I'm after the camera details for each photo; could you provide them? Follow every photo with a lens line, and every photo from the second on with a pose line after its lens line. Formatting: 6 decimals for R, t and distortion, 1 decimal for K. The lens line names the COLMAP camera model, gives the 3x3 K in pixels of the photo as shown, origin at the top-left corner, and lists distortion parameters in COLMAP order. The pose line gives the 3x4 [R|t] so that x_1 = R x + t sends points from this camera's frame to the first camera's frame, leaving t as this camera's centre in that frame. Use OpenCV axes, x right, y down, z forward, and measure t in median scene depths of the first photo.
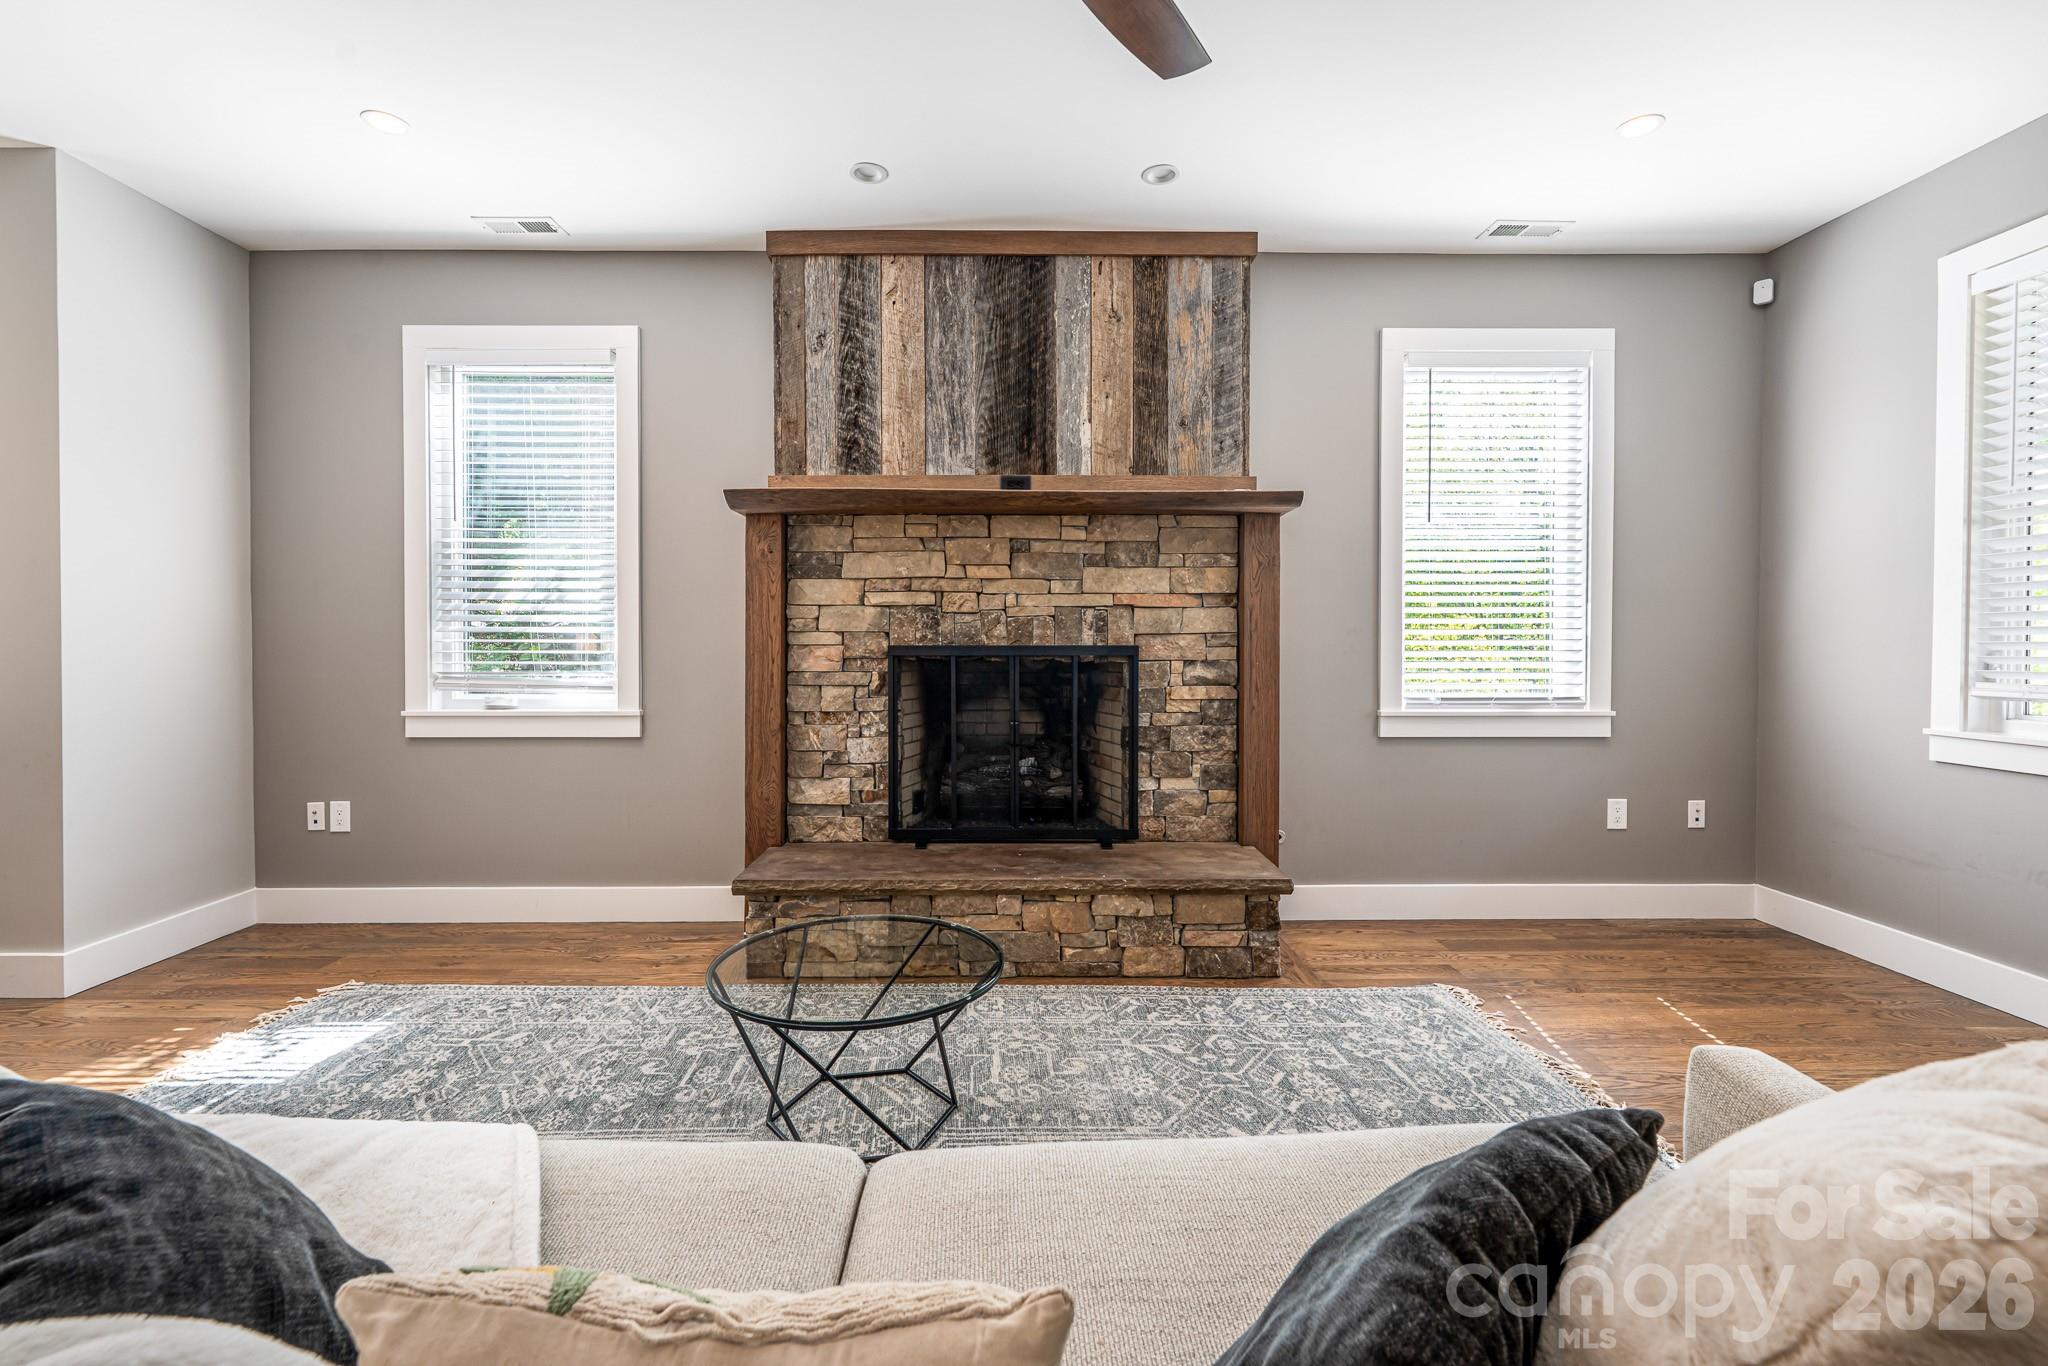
lens RADIAL K [[867.5, 0, 1009.3], [0, 867.5, 657.9], [0, 0, 1]] dist [-0.001049, 0.000175]
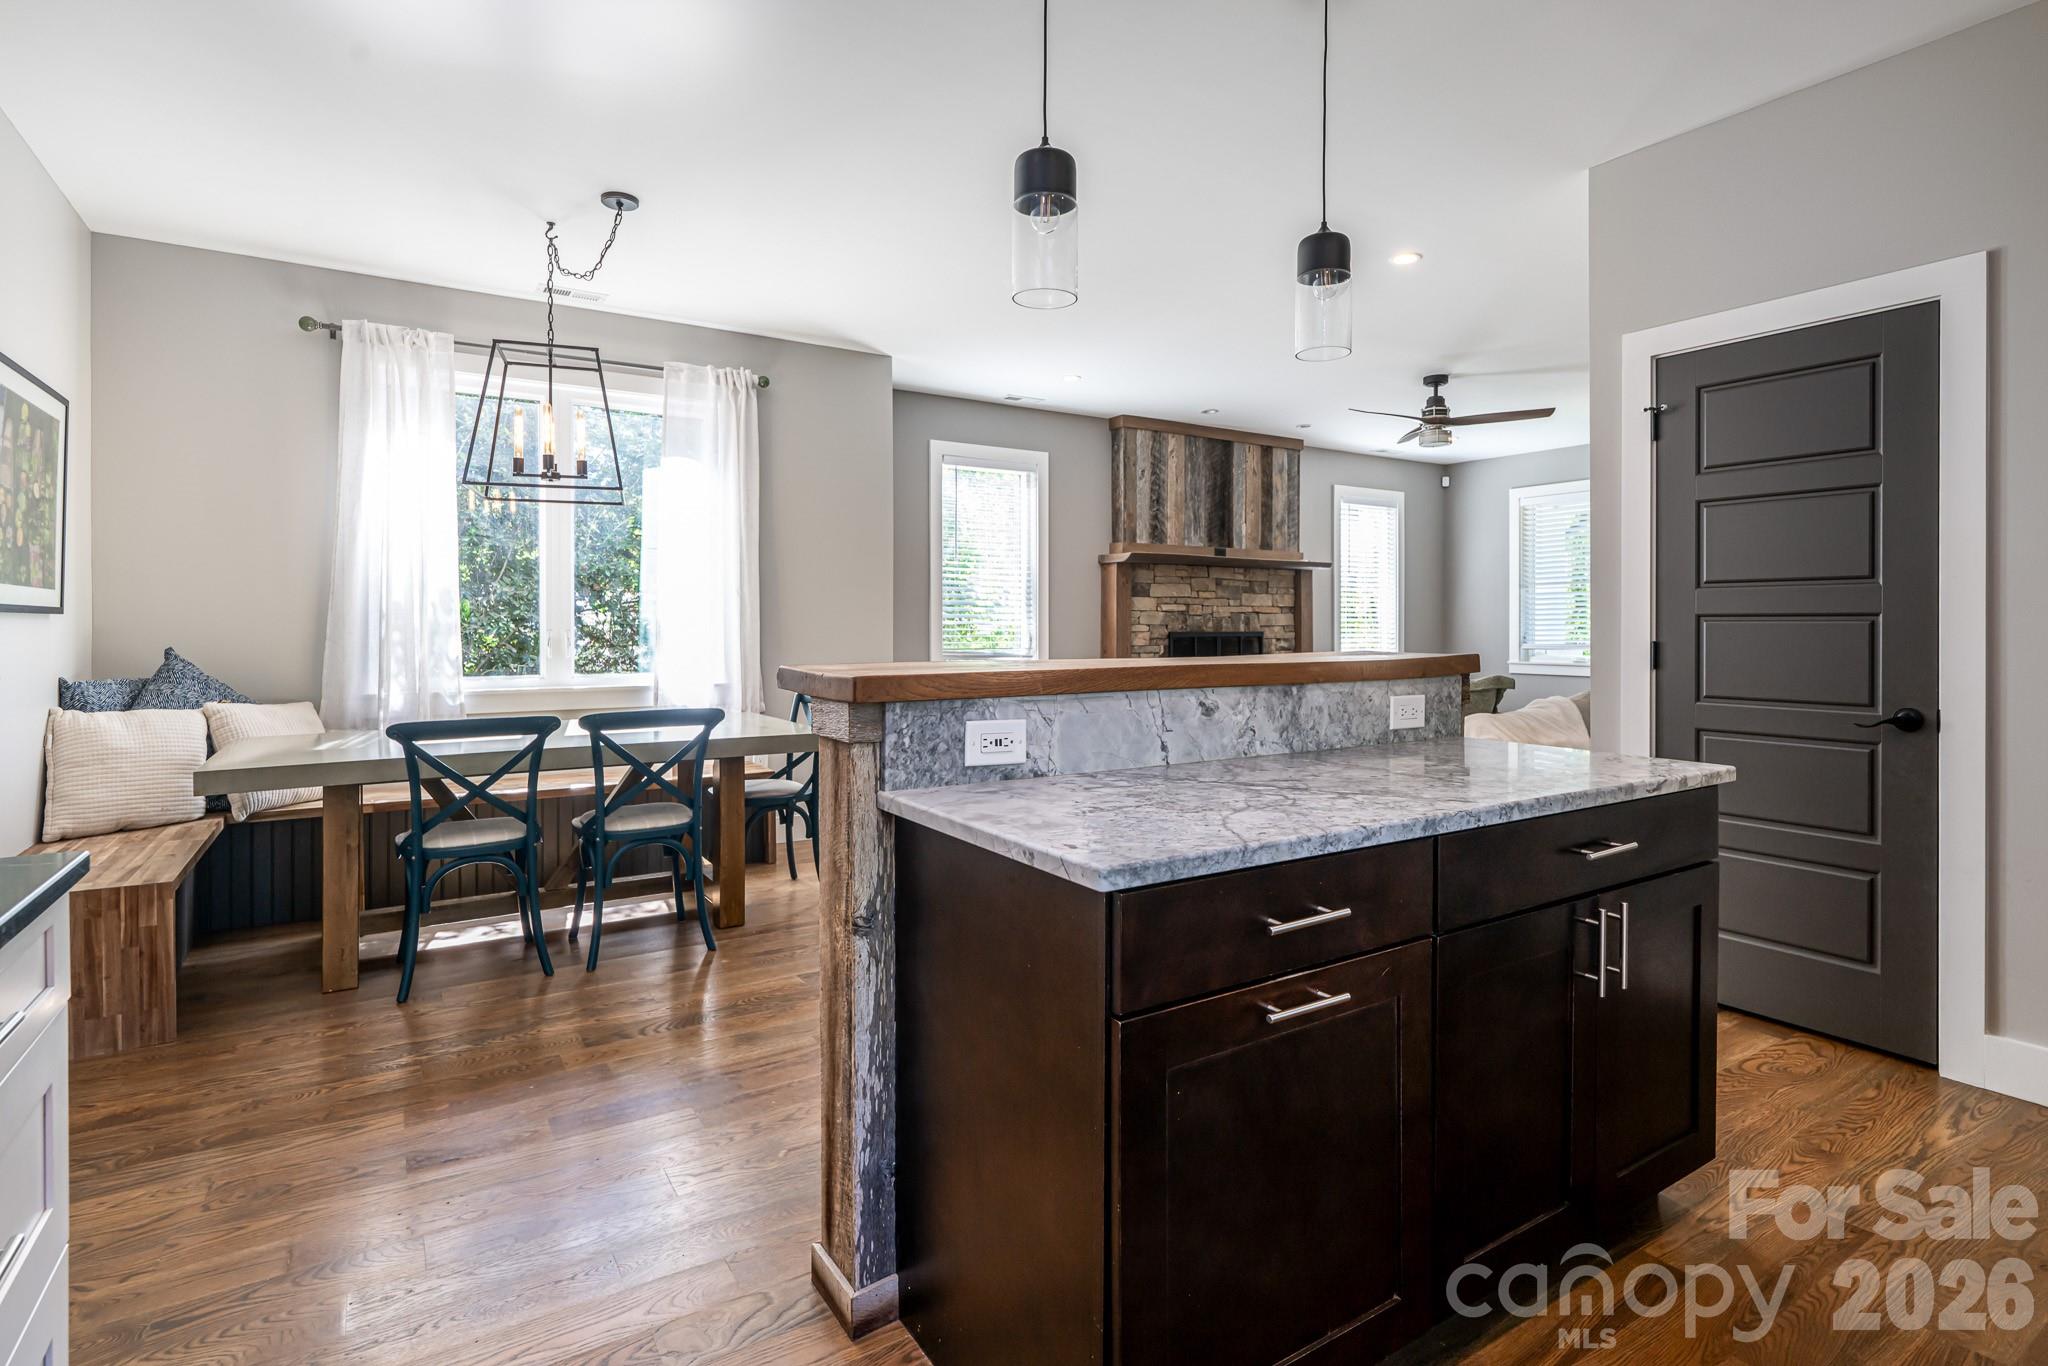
lens RADIAL K [[1008.2, 0, 1025.7], [0, 1008.2, 632.4], [0, 0, 1]] dist [-0.000550, -0.000150]
pose [[0.849070, -0.002513, 0.528274, -1.612551], [0.010003, 0.999886, -0.011321, 0.009549], [-0.528186, 0.014896, 0.848998, -0.750808]]
